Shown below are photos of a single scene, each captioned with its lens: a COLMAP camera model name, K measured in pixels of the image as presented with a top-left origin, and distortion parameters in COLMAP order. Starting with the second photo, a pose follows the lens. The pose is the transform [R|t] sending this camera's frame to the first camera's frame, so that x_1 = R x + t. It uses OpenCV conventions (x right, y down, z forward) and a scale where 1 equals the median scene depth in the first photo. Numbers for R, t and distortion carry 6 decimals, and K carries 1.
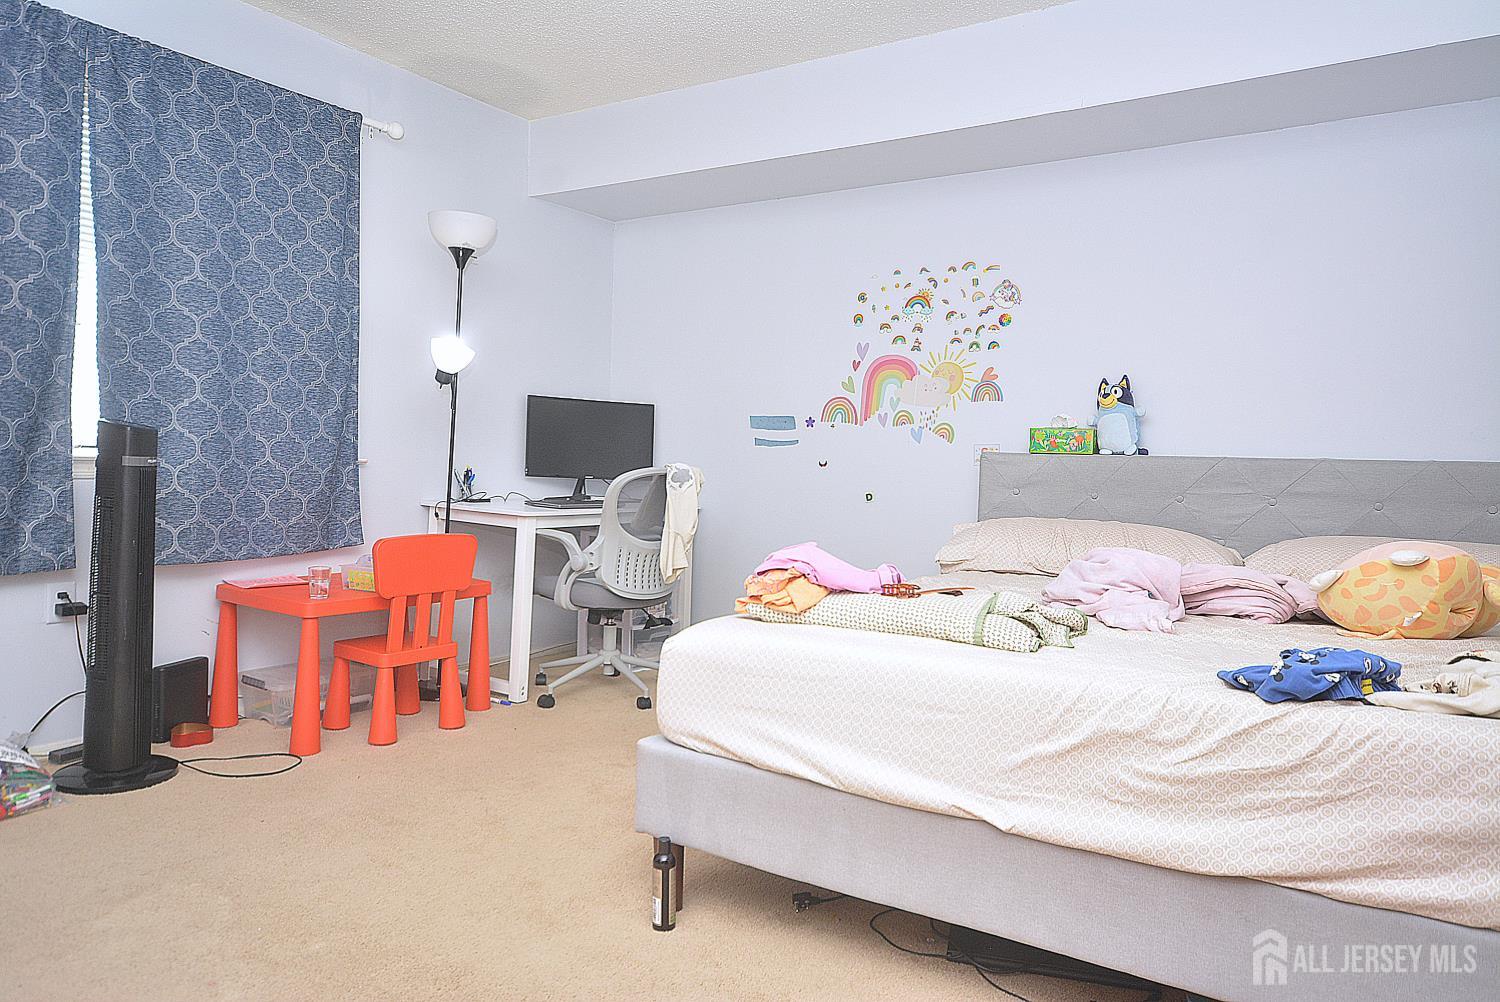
lens RADIAL K [[1025.0, 0, 750.0], [0, 1025.0, 501.0], [0, 0, 1]] dist [0.002299, 0.002869]
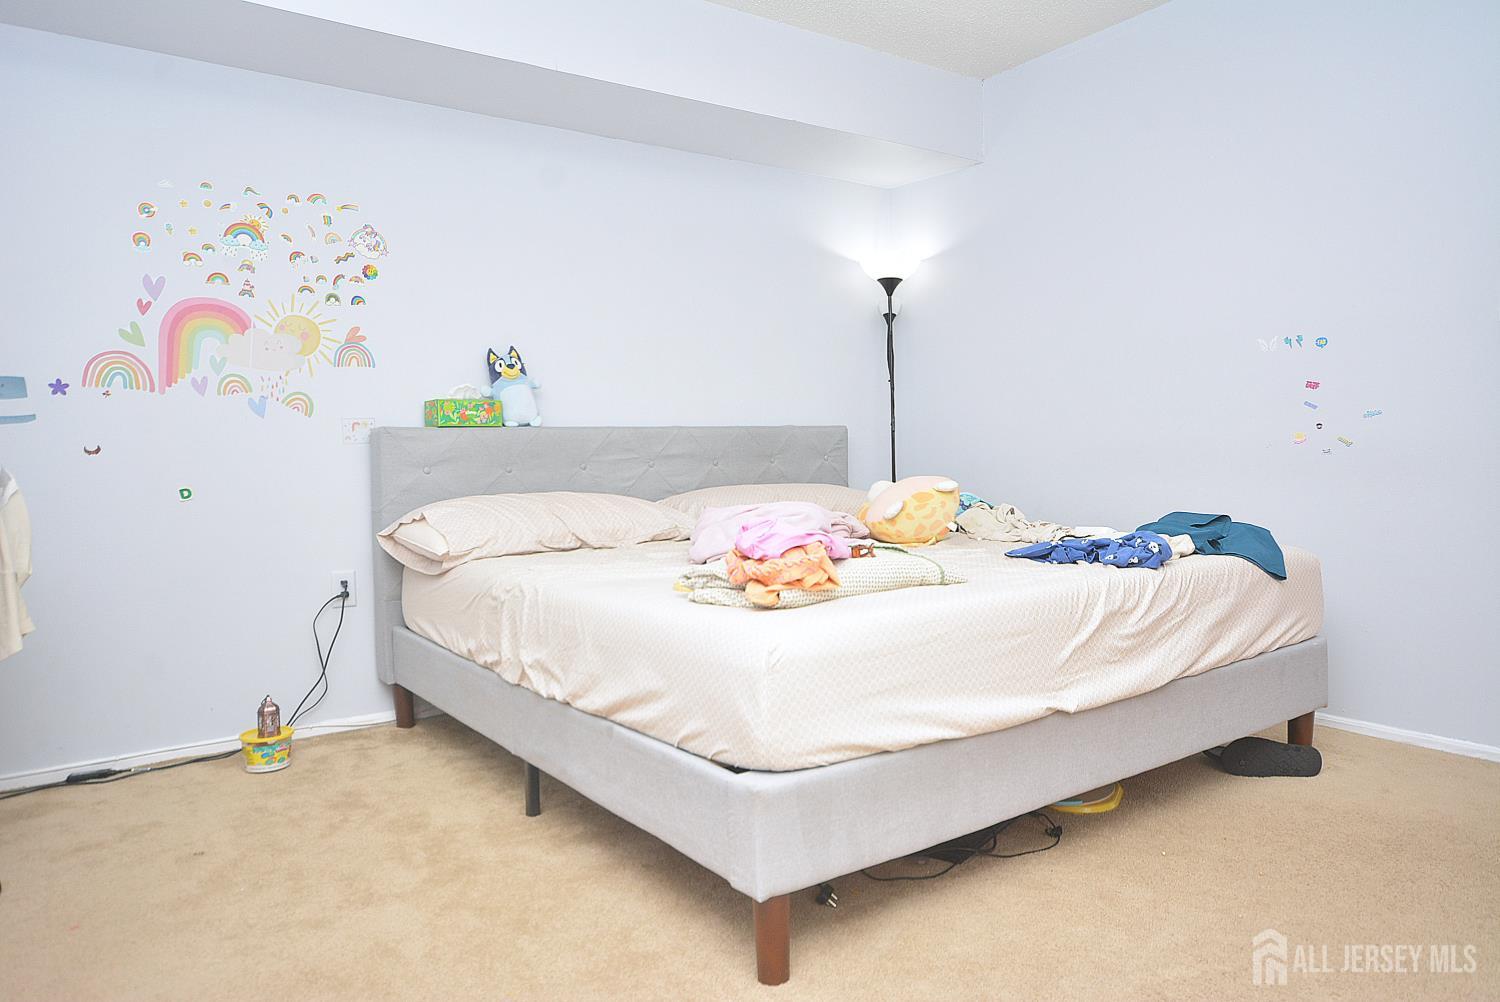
lens RADIAL K [[1047.7, 0, 750.0], [0, 1047.7, 501.0], [0, 0, 1]] dist [0.015549, 0.002913]
pose [[0.341413, -0.079574, 0.936539, -0.493214], [0.066544, 0.995956, 0.060364, -0.018848], [-0.937555, 0.041712, 0.345327, 0.420421]]
